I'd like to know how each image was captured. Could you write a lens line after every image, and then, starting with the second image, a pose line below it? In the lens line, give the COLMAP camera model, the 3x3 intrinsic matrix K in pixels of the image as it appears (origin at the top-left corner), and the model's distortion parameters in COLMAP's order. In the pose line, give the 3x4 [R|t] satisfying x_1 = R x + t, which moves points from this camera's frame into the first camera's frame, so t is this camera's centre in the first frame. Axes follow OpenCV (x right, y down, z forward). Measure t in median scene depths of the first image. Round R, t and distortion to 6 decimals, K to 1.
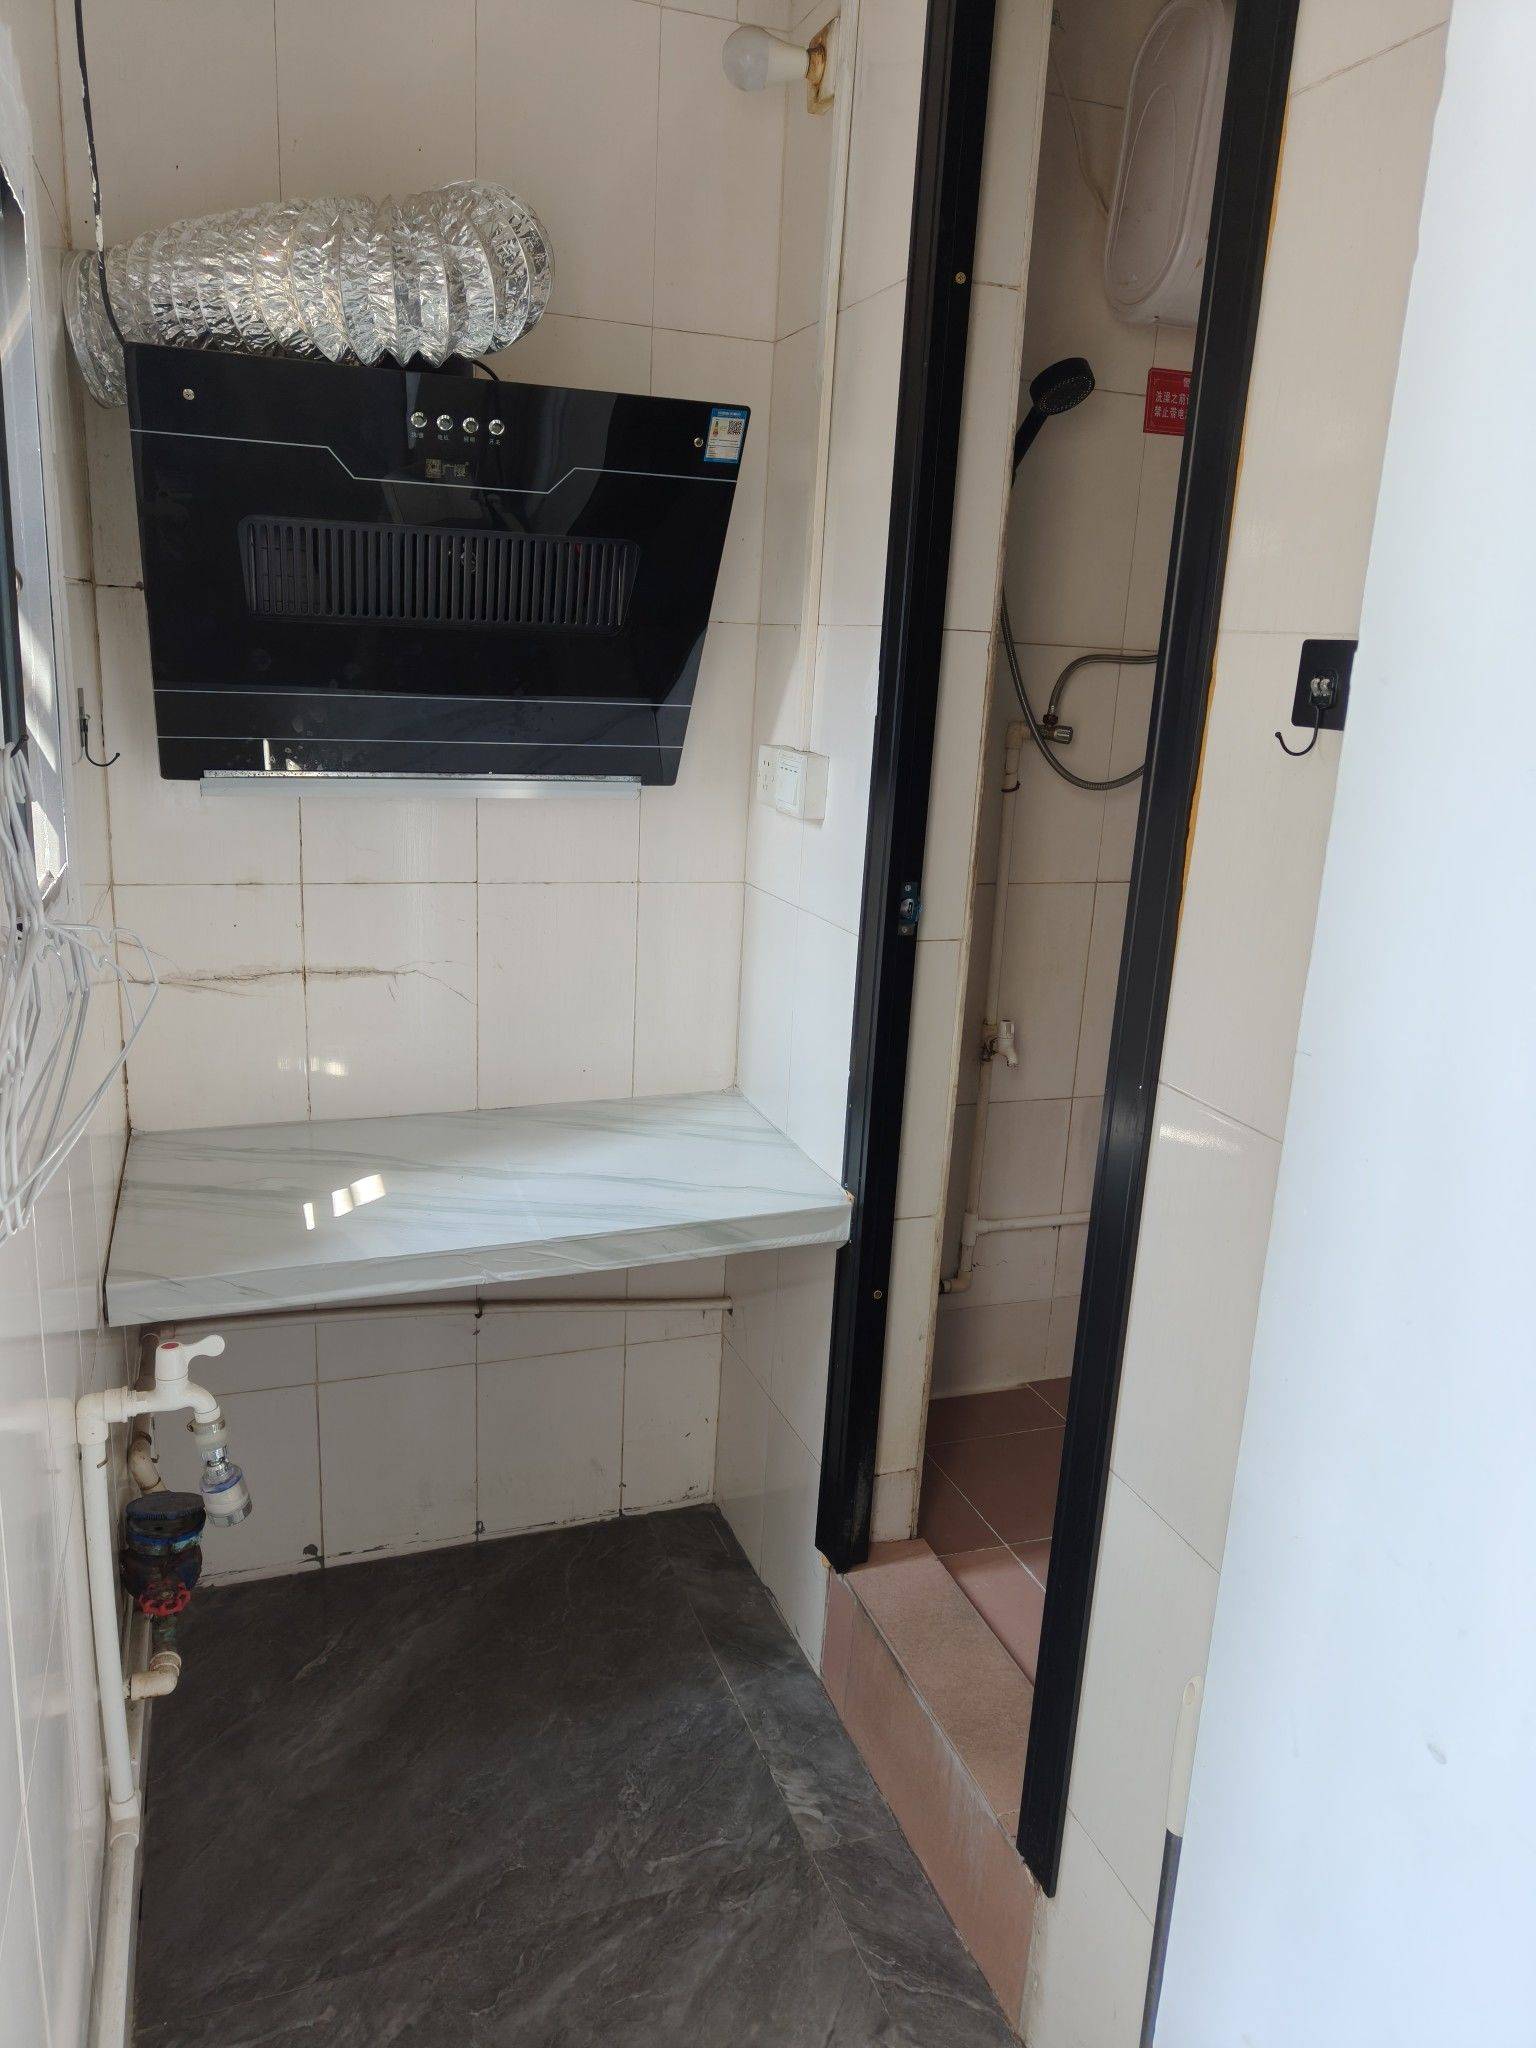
lens RADIAL K [[1469.7, 0, 776.6], [0, 1469.7, 1012.3], [0, 0, 1]] dist [0.018567, -0.009130]
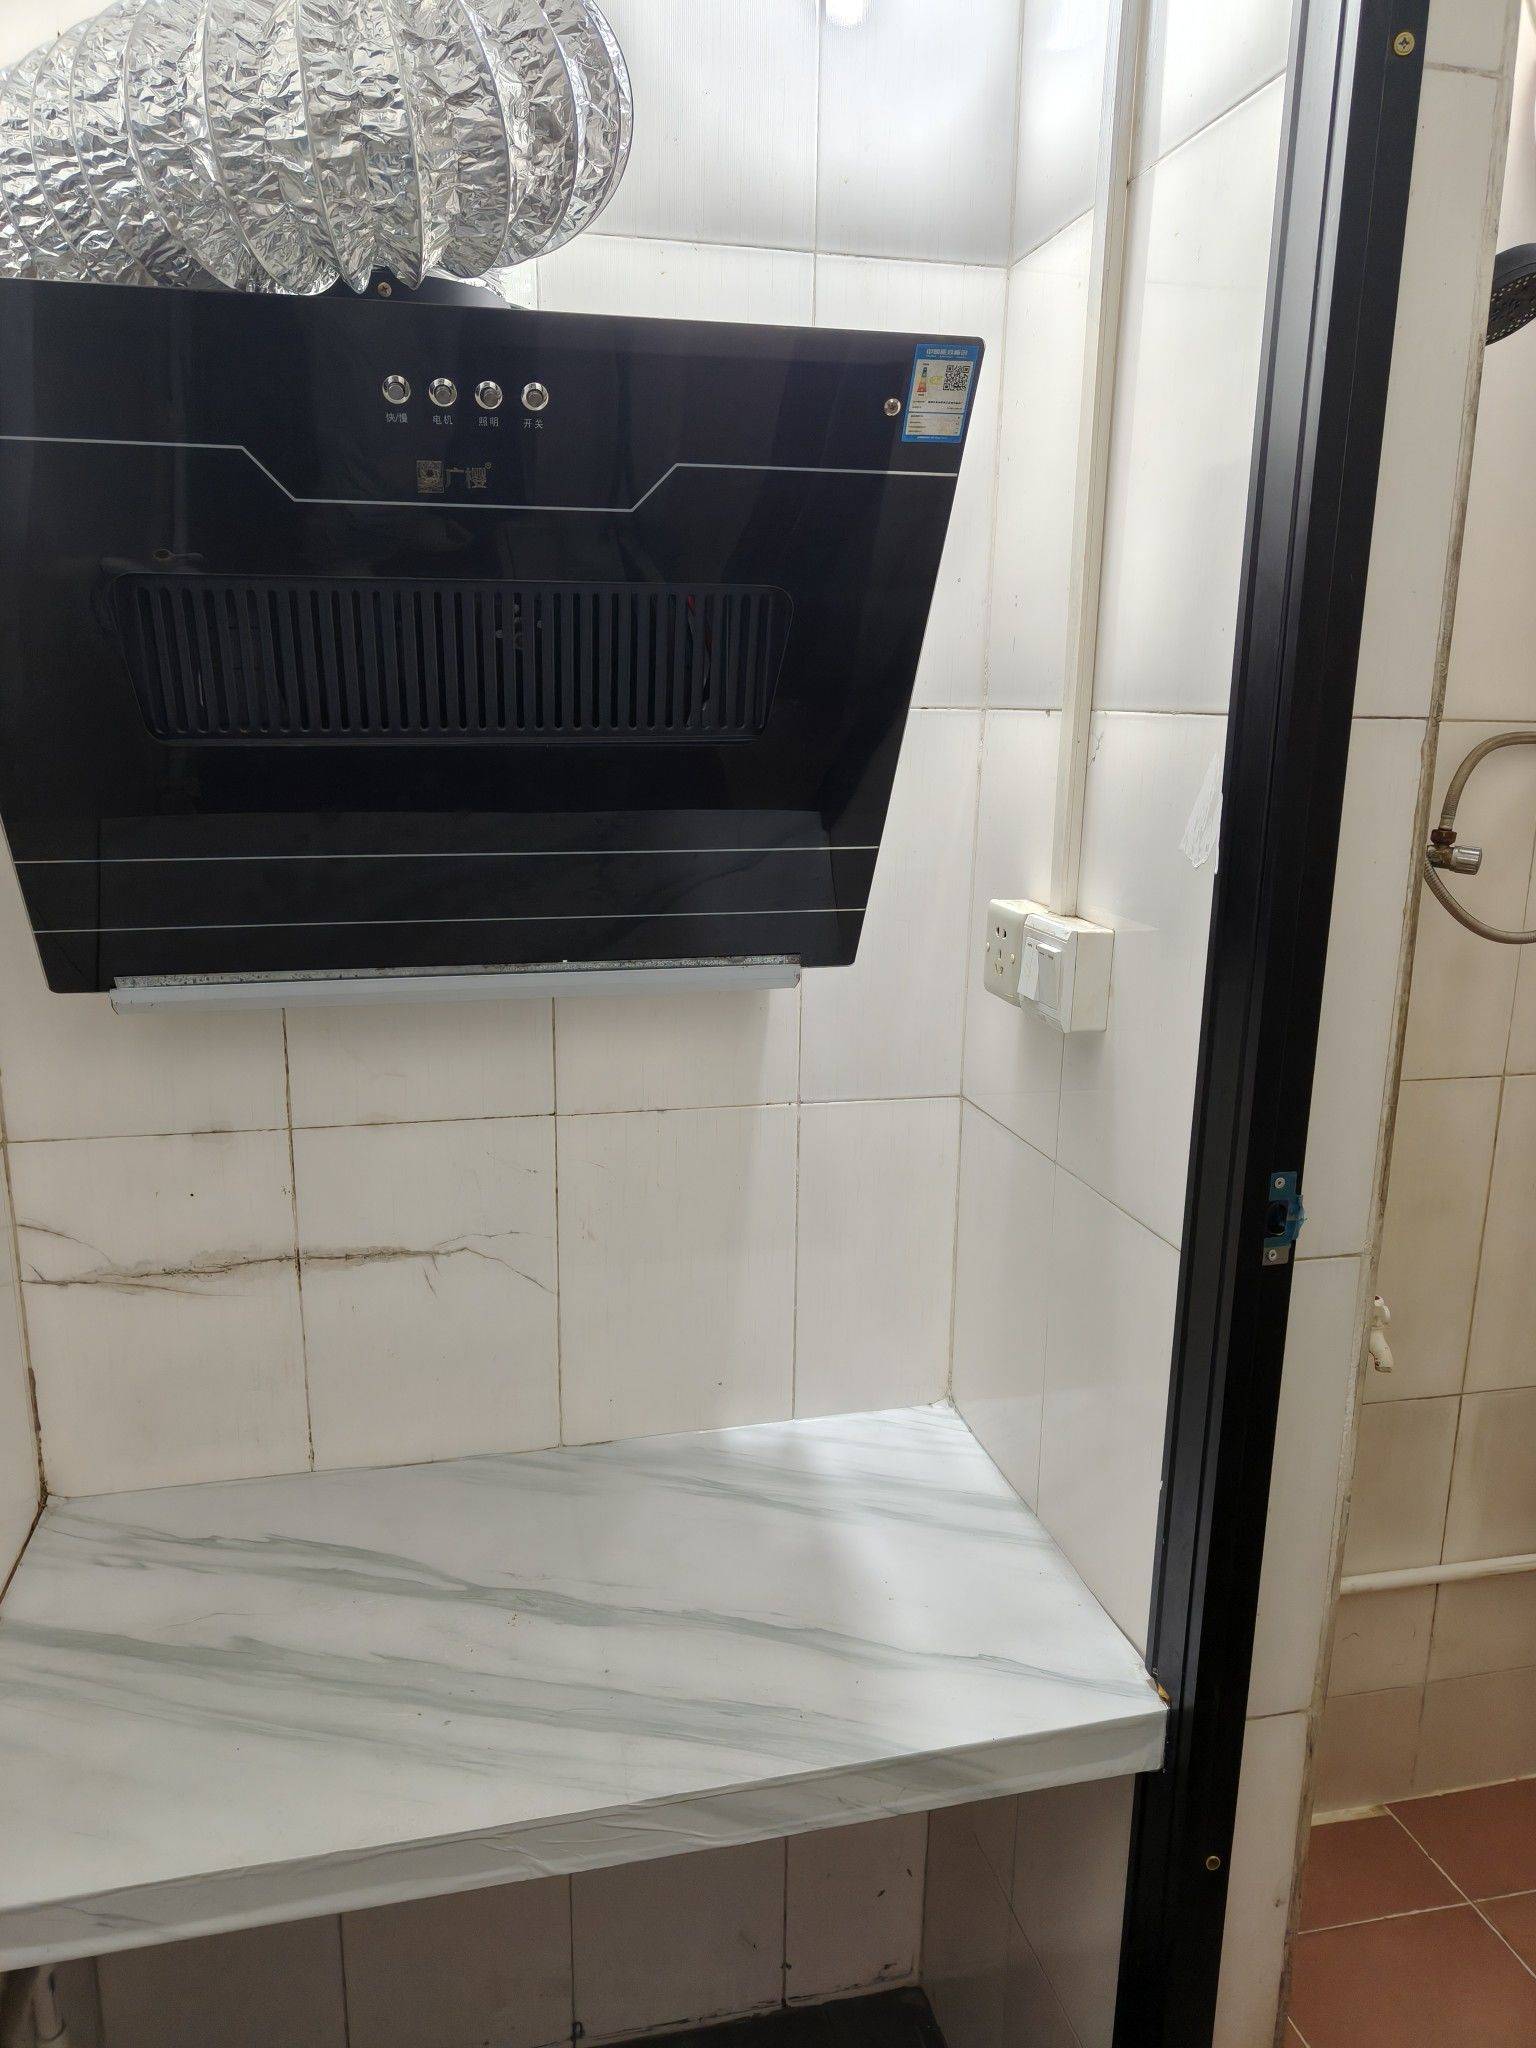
lens RADIAL K [[1469.7, 0, 764.0], [0, 1469.7, 1037.7], [0, 0, 1]] dist [0.018567, -0.009130]
pose [[0.991017, -0.006787, -0.133567, -0.025435], [0.005202, 0.999912, -0.012218, -0.125760], [0.133638, 0.011413, 0.990965, 0.397497]]
